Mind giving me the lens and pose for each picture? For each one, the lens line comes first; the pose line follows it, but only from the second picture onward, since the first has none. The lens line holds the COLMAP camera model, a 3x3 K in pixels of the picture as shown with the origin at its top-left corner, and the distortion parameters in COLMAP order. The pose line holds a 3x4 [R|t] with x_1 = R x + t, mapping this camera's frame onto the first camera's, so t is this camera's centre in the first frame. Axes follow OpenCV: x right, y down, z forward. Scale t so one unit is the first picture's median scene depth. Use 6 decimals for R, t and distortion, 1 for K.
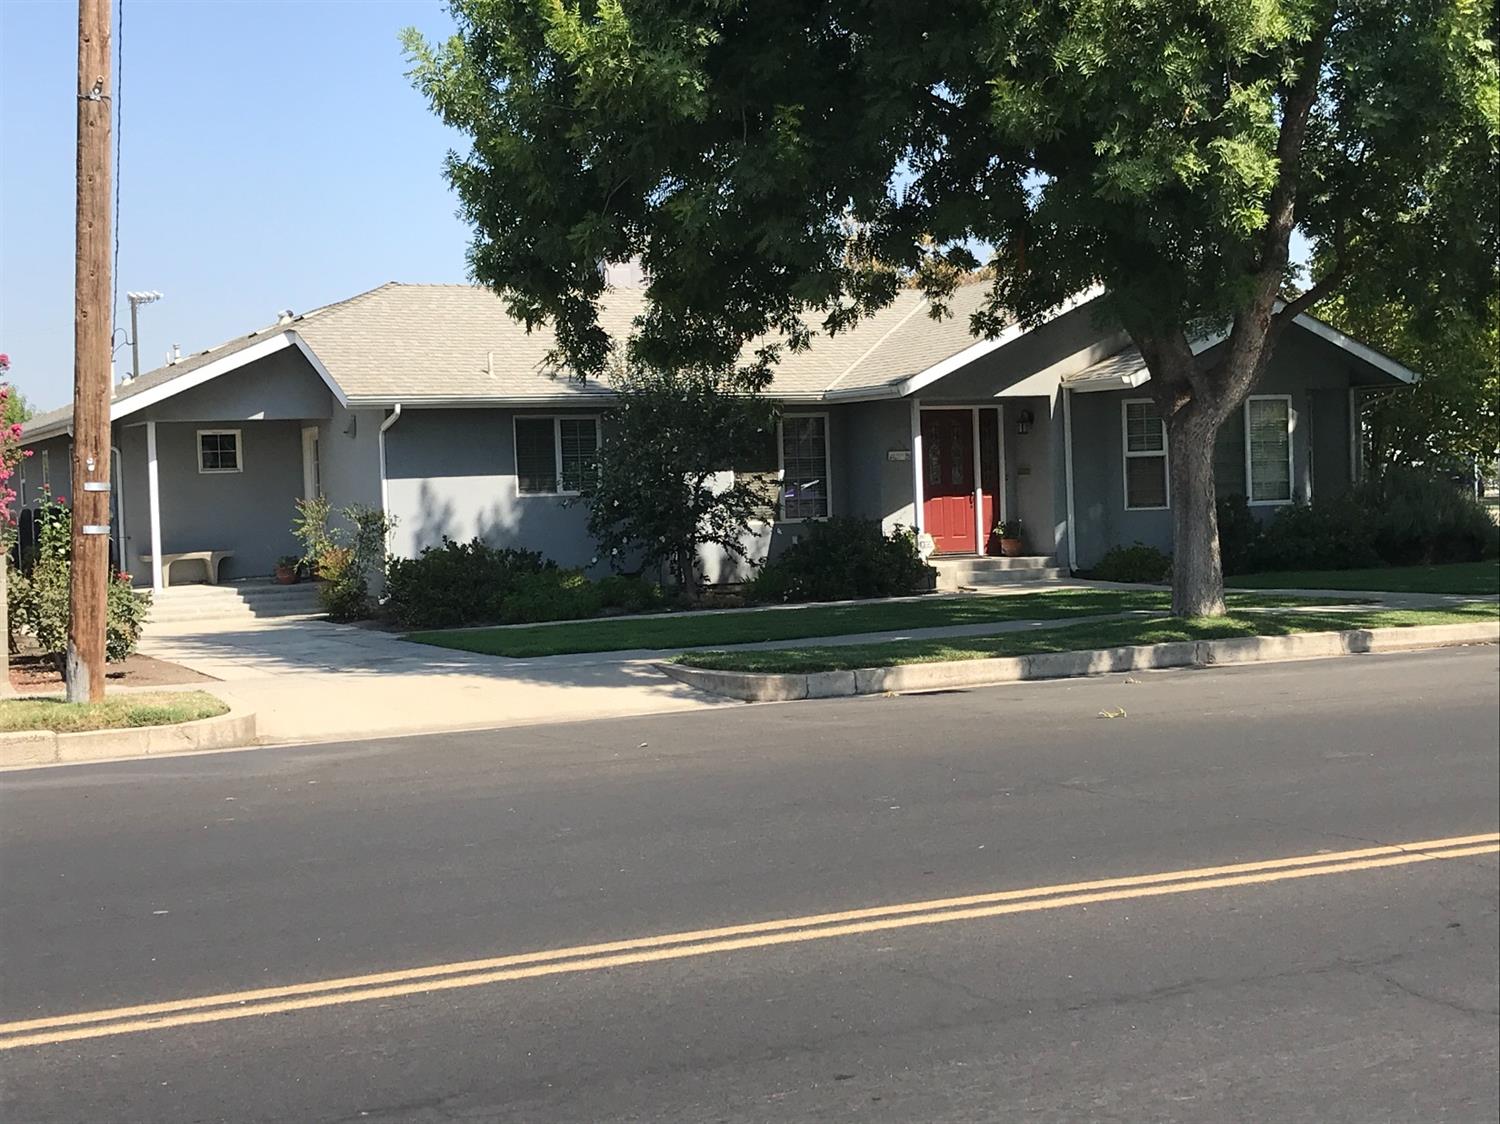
lens RADIAL K [[2235.4, 0, 750.0], [0, 2235.4, 562.0], [0, 0, 1]] dist [0.108291, -0.025216]
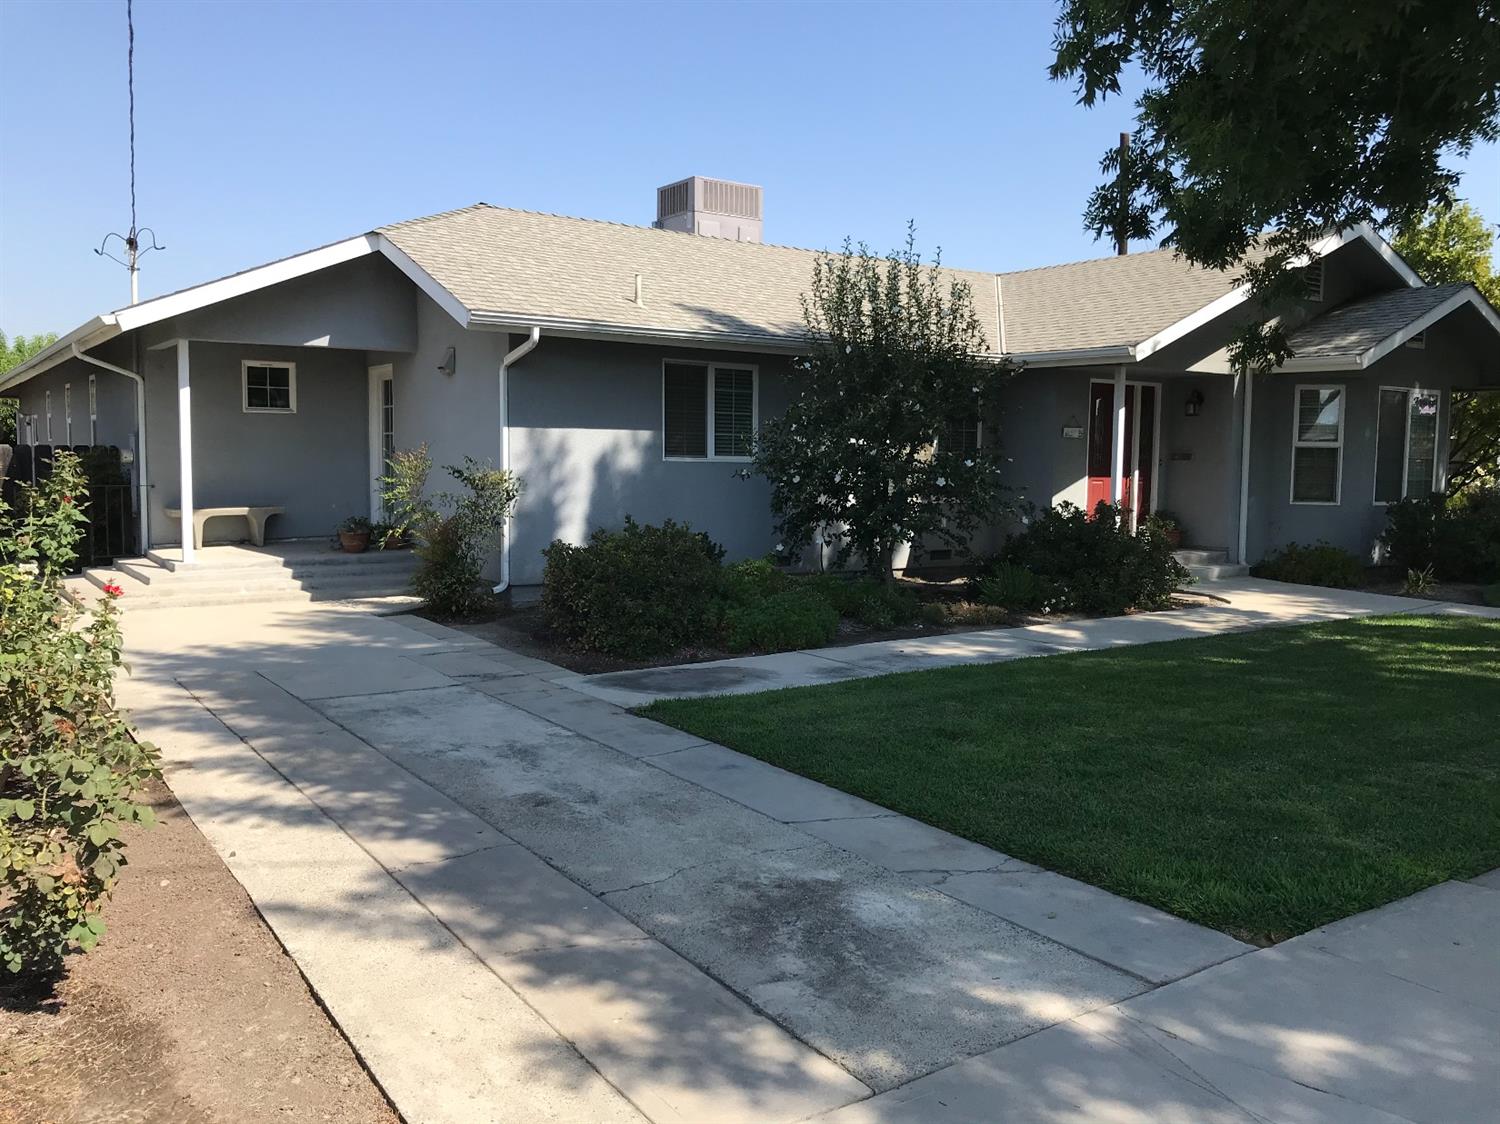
lens RADIAL K [[1182.3, 0, 741.7], [0, 1182.3, 556.0], [0, 0, 1]] dist [0.013324, 0.004932]
pose [[0.983502, 0.031790, 0.178080, -0.146396], [-0.041079, 0.997967, 0.048718, -0.015958], [-0.176170, -0.055230, 0.982809, 0.558872]]
